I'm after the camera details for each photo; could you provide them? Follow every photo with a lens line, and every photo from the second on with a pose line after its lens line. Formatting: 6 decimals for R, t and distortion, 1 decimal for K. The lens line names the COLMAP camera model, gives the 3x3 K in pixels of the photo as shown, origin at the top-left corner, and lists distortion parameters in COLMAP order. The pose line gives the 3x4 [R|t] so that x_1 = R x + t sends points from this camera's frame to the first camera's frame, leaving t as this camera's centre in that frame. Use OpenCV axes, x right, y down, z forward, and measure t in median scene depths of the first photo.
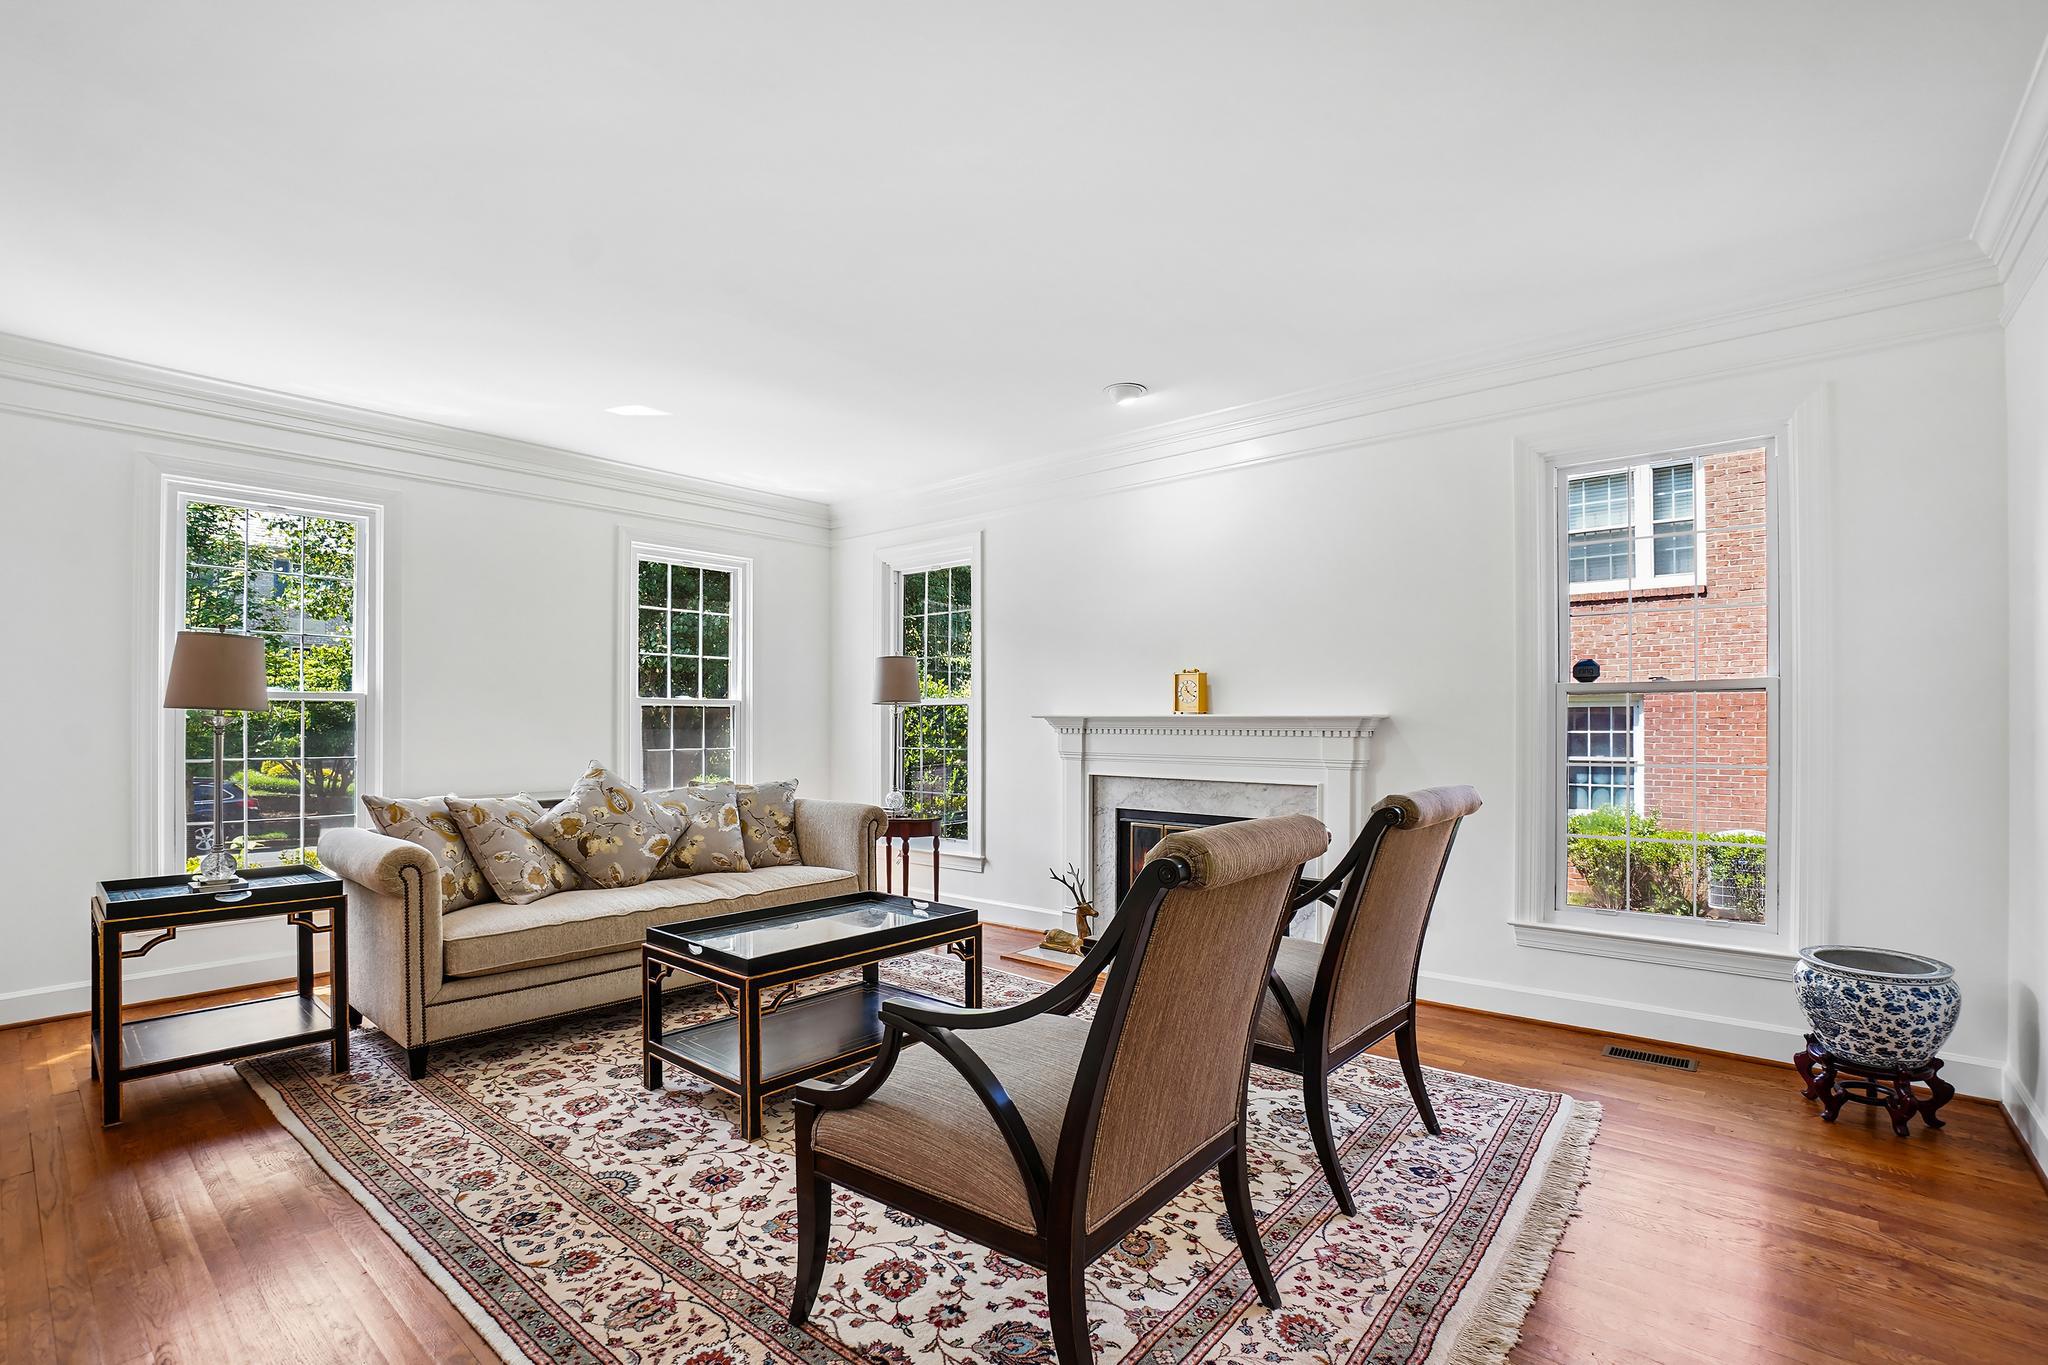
lens RADIAL K [[919.3, 0, 1024.5], [0, 919.3, 720.8], [0, 0, 1]] dist [-0.043287, -0.000037]
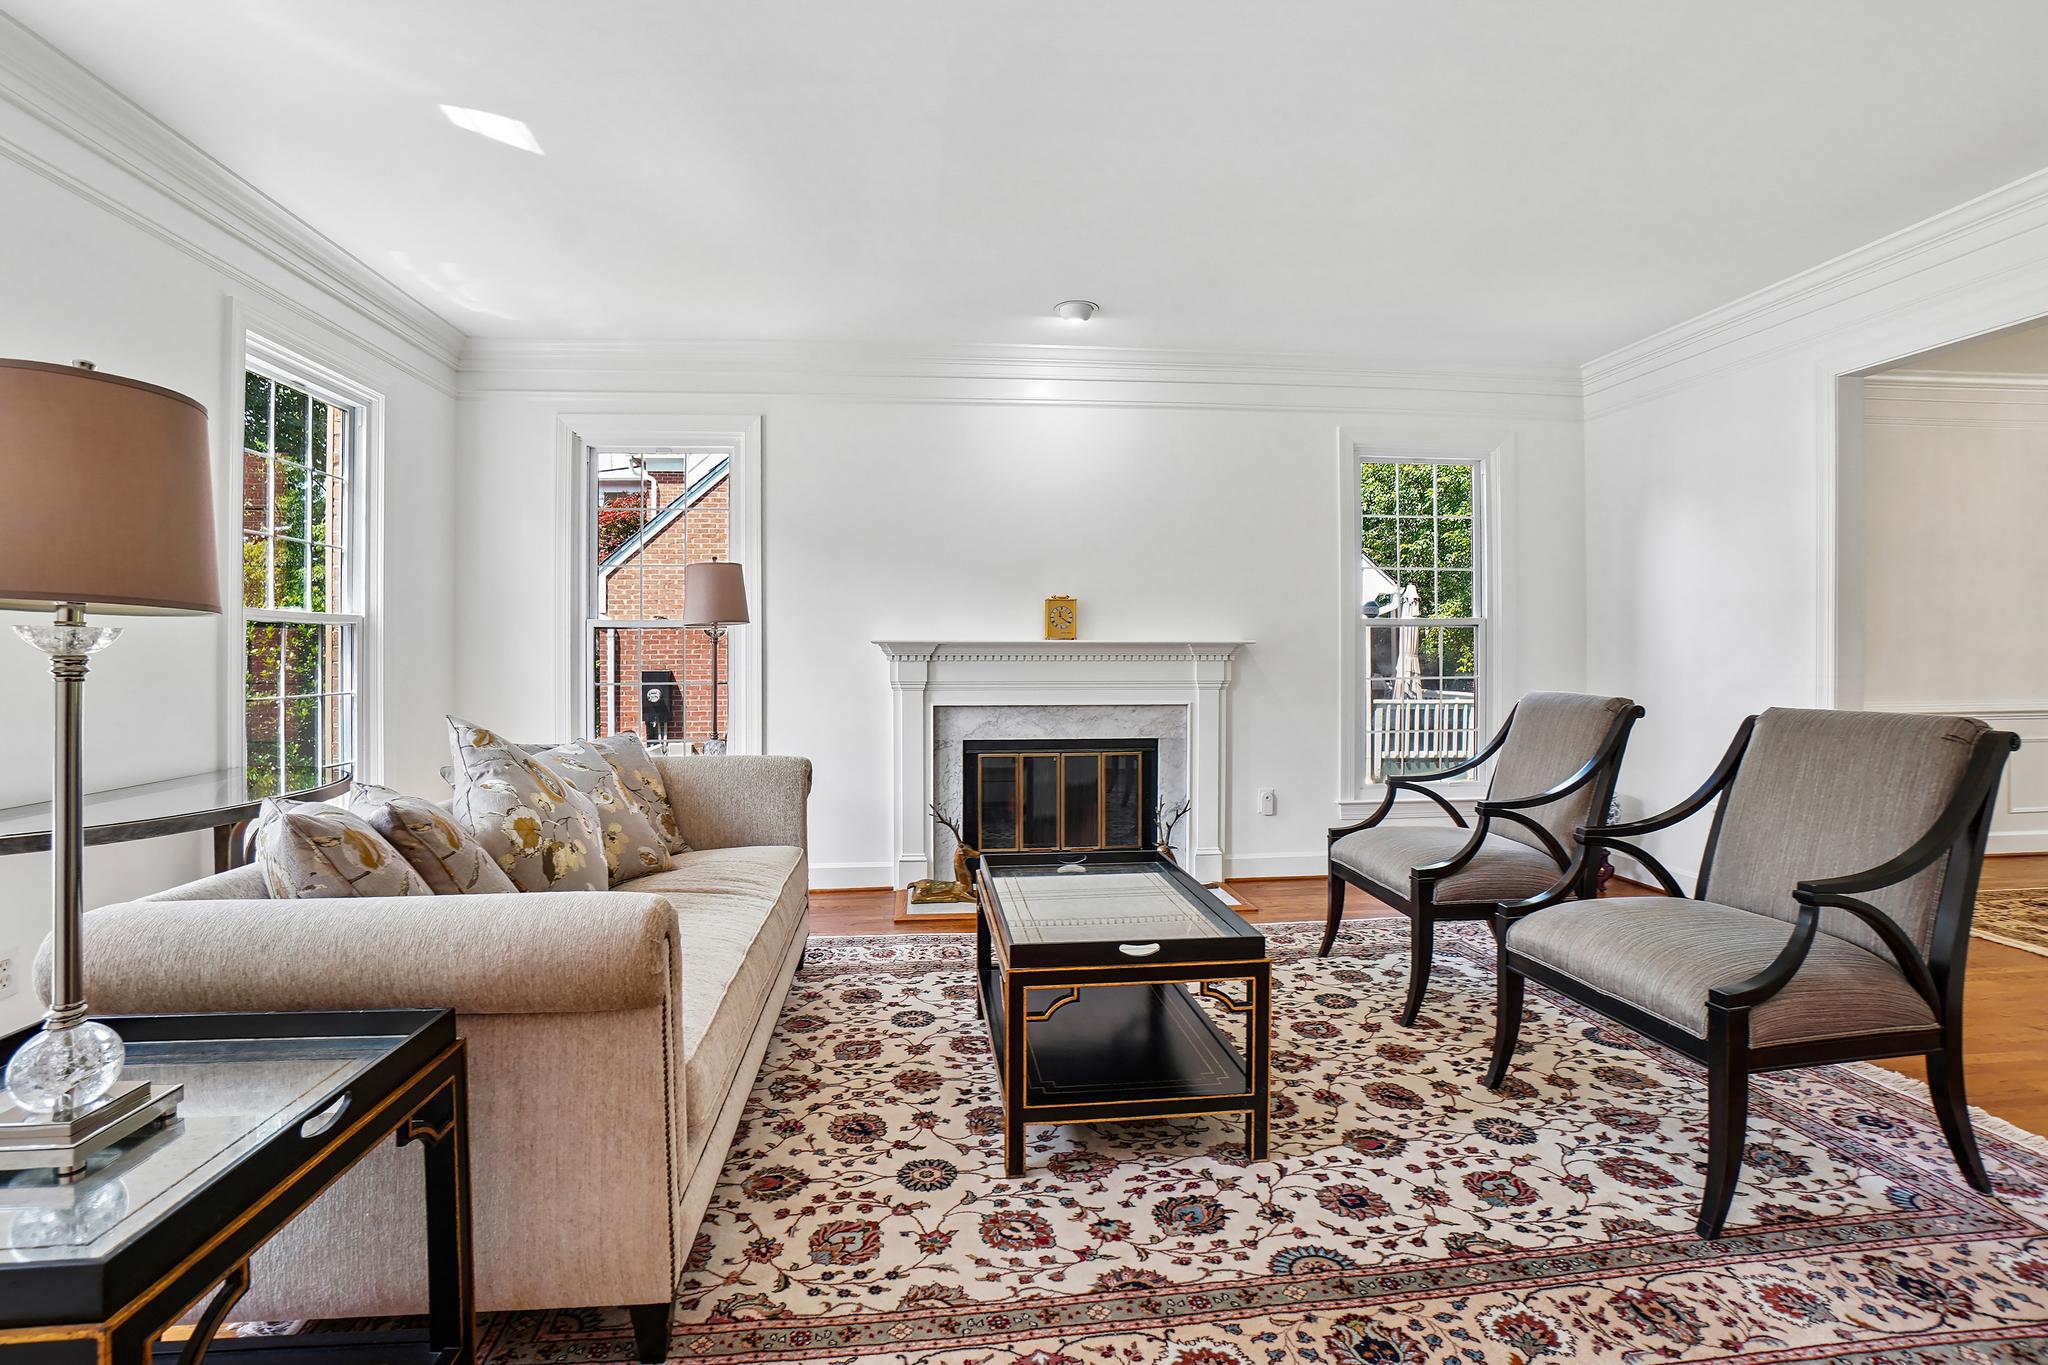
lens RADIAL K [[921.9, 0, 1022.8], [0, 921.9, 645.5], [0, 0, 1]] dist [-0.040426, 0.000025]
pose [[0.702196, 0.001079, 0.711983, -0.773197], [0.003456, 0.999982, -0.004924, 0.004541], [-0.711975, 0.005918, 0.702180, 0.434277]]
